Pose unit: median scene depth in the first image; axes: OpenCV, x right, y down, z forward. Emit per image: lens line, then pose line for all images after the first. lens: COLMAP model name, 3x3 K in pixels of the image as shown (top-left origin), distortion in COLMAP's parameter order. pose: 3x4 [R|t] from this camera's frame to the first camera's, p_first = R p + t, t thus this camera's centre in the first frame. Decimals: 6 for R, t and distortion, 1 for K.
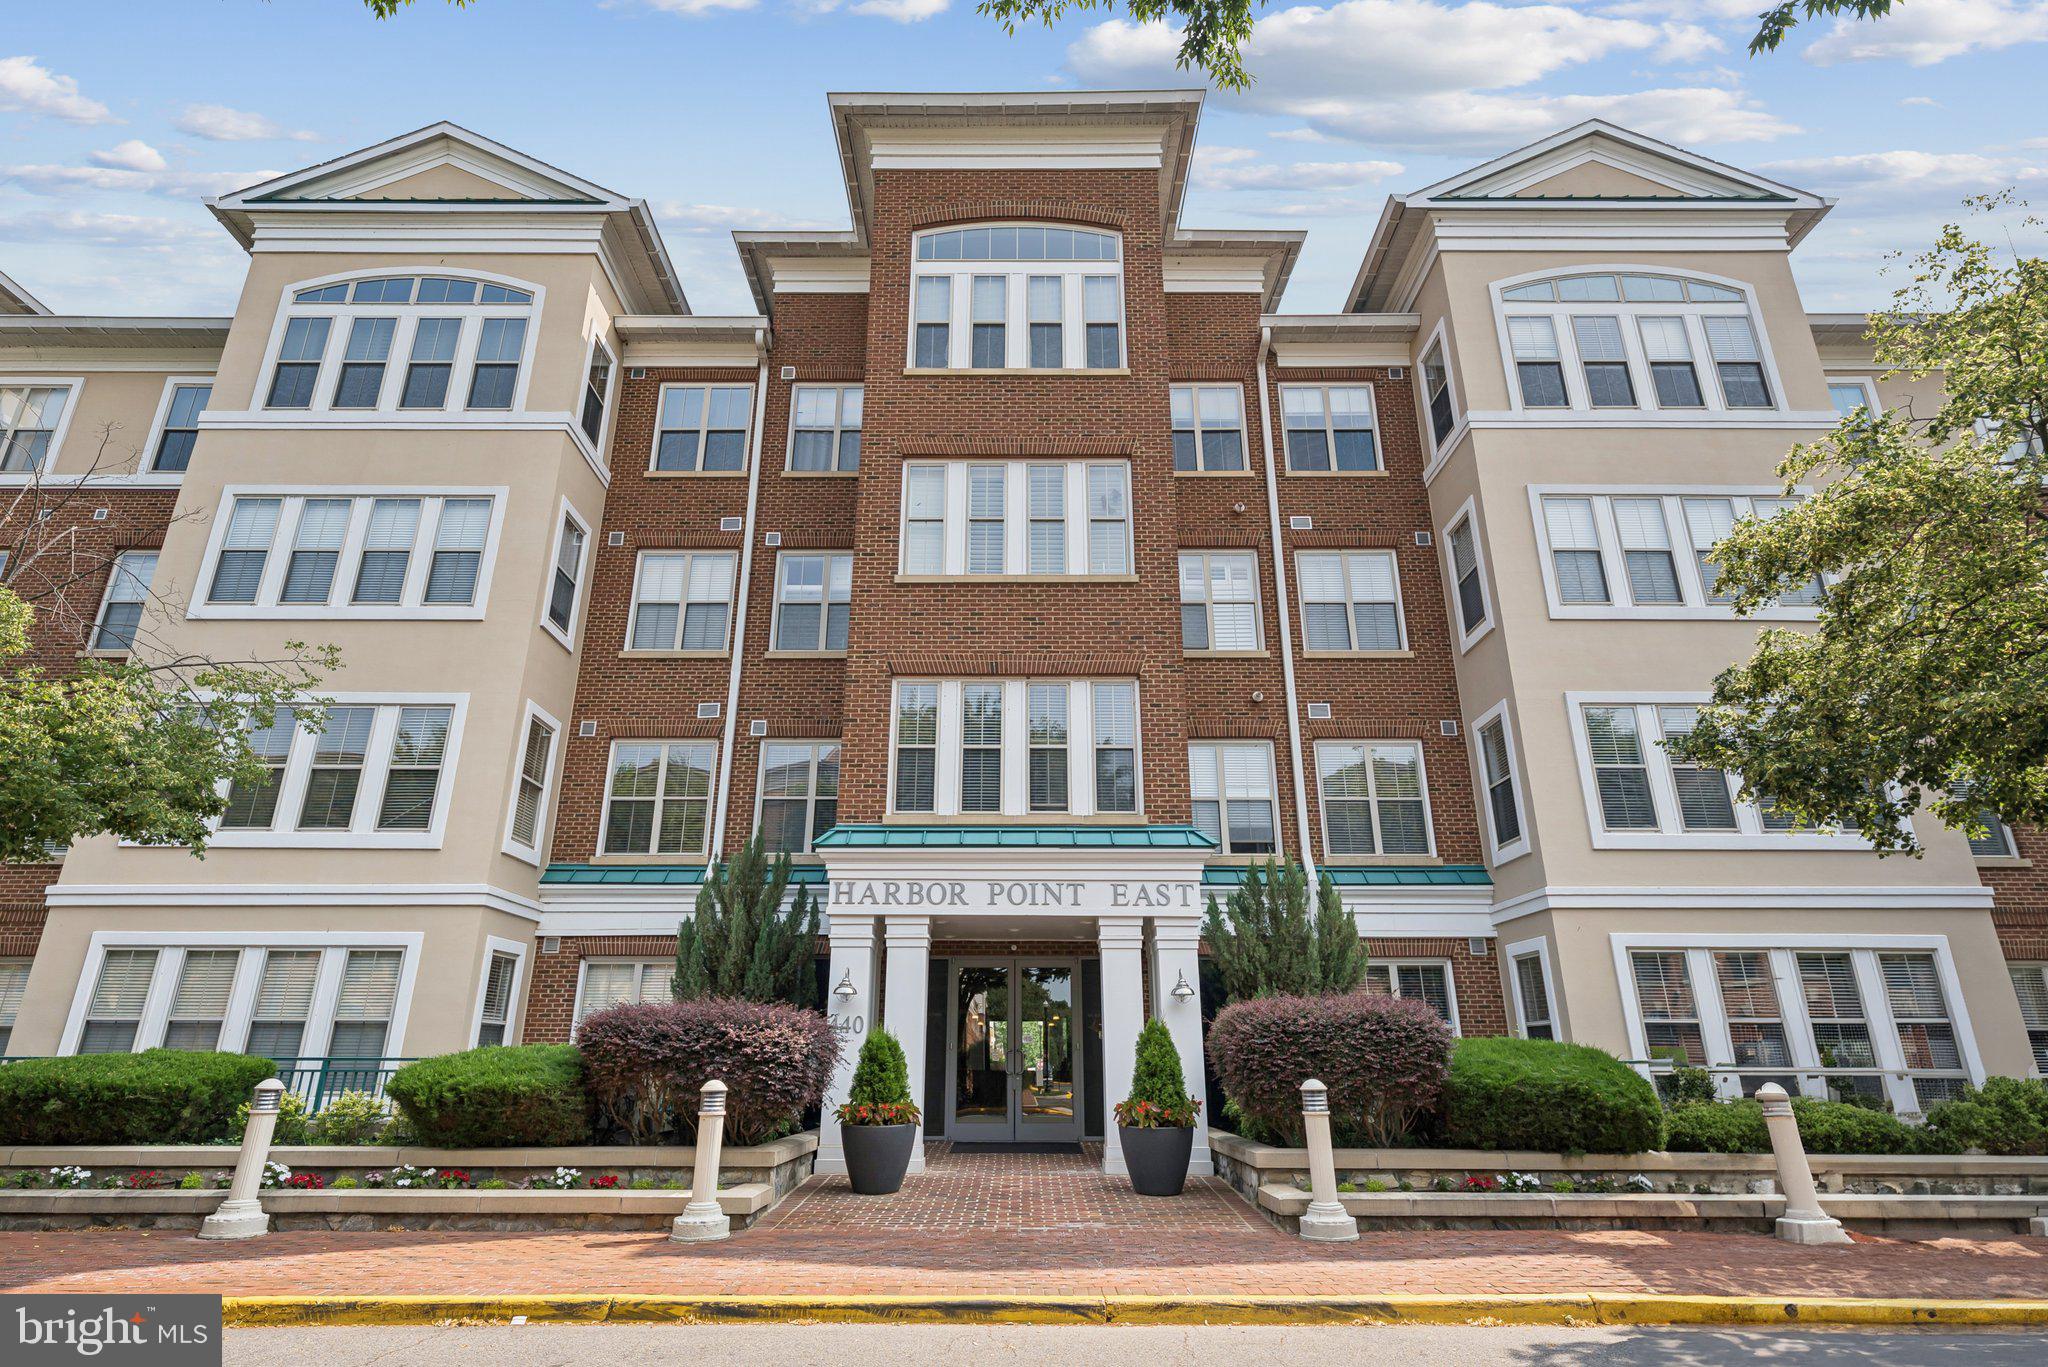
lens RADIAL K [[948.7, 0, 999.6], [0, 948.7, 684.6], [0, 0, 1]] dist [0.000722, 0.000268]
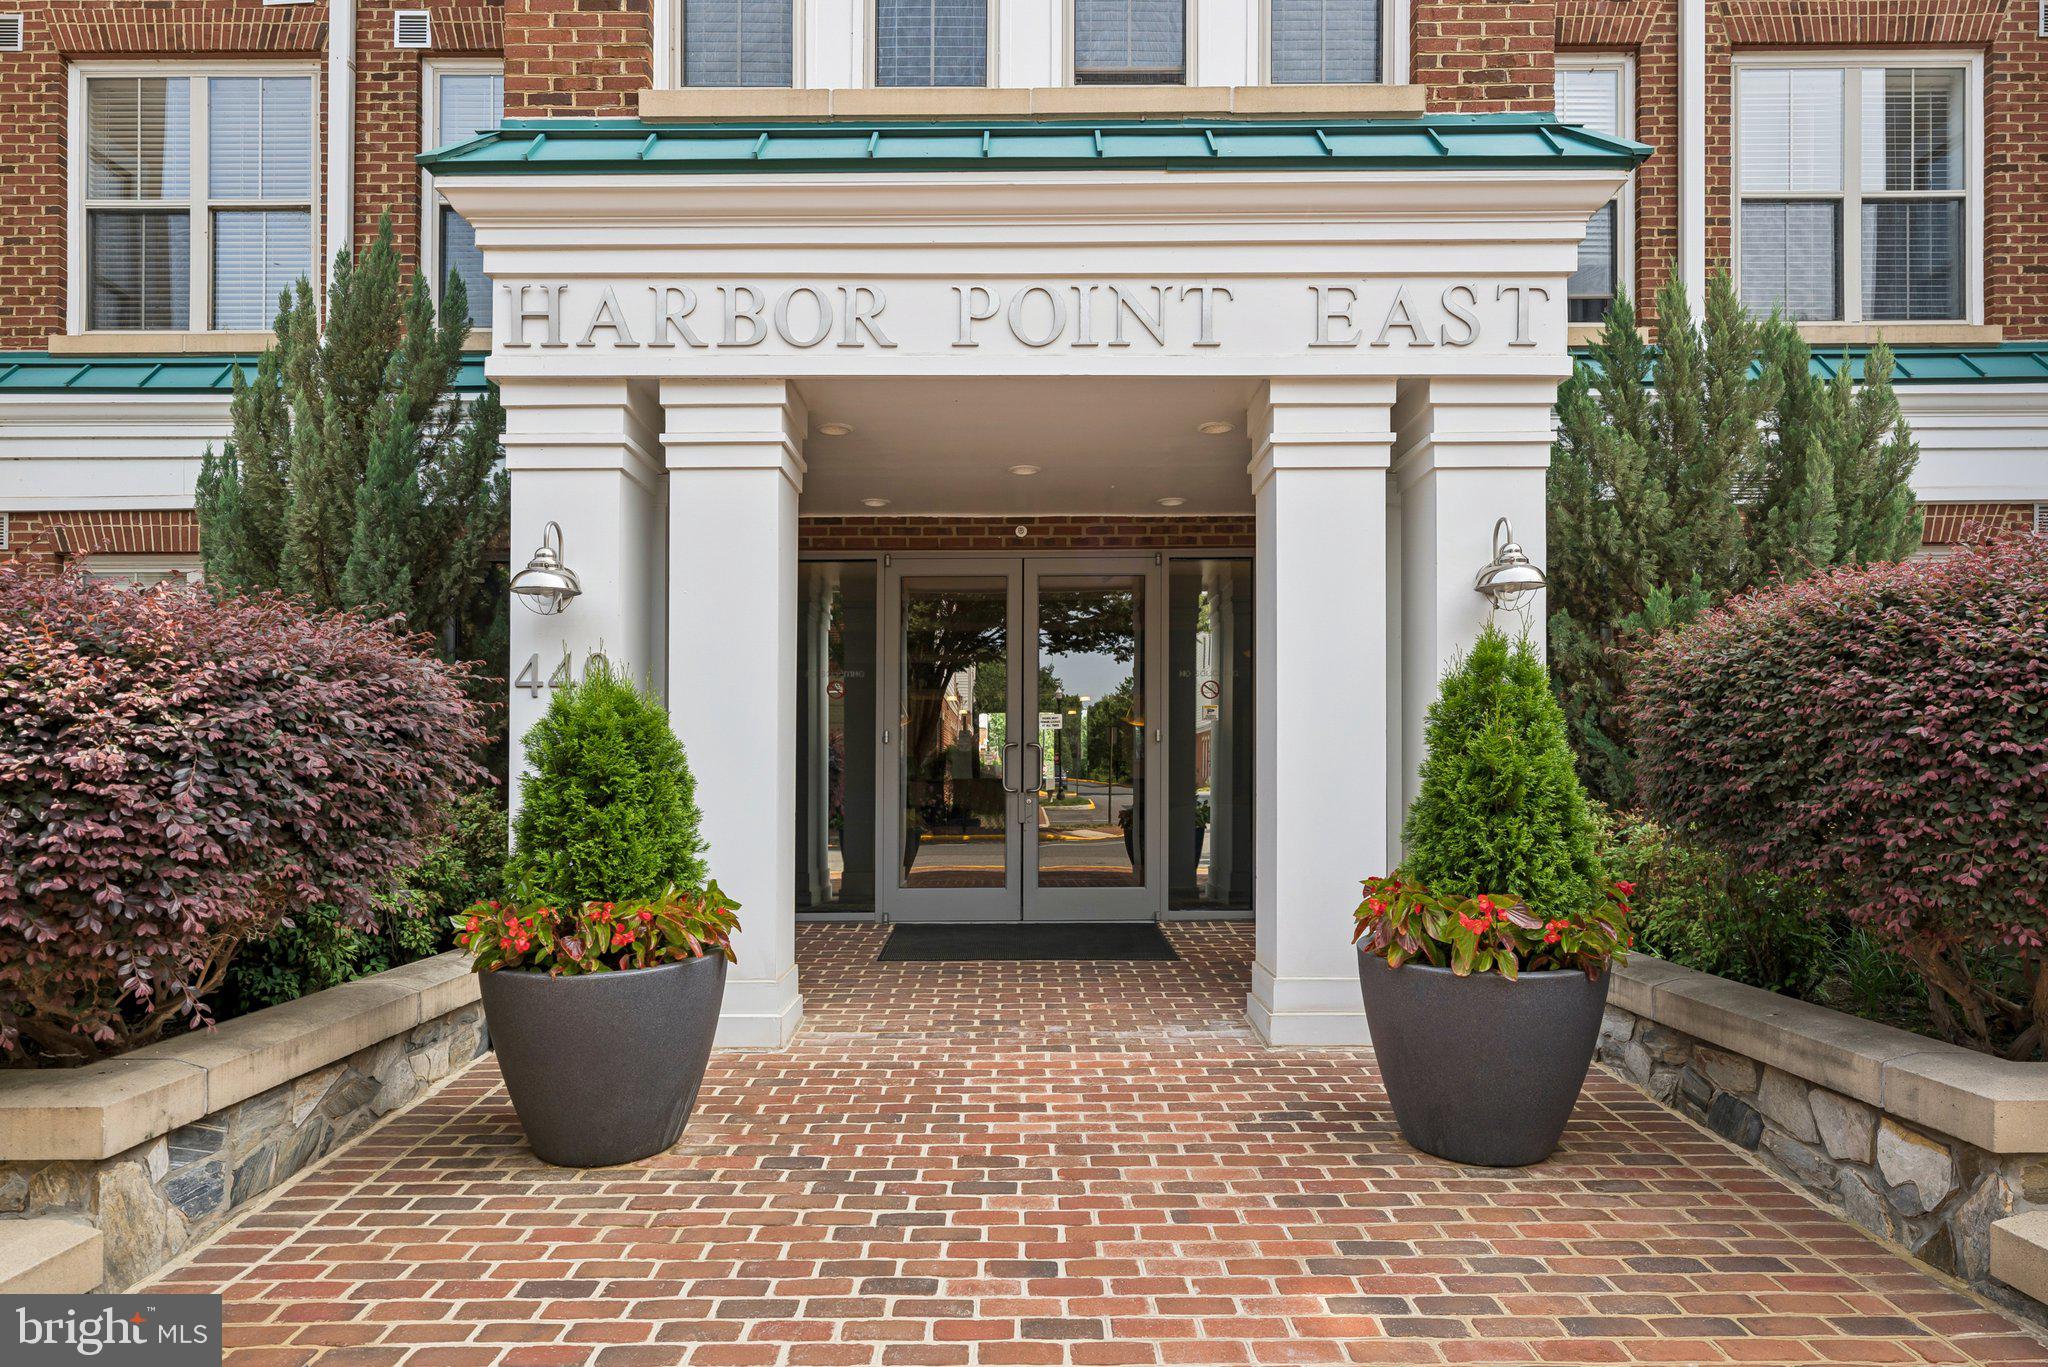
lens RADIAL K [[1194.5, 0, 1024.0], [0, 1194.5, 683.5], [0, 0, 1]] dist [-0.000715, 0.000097]
pose [[0.999667, -0.005806, 0.025129, 0.002118], [-0.002120, 0.952526, 0.304451, 0.215587], [-0.025703, -0.304403, 0.952197, 0.545716]]
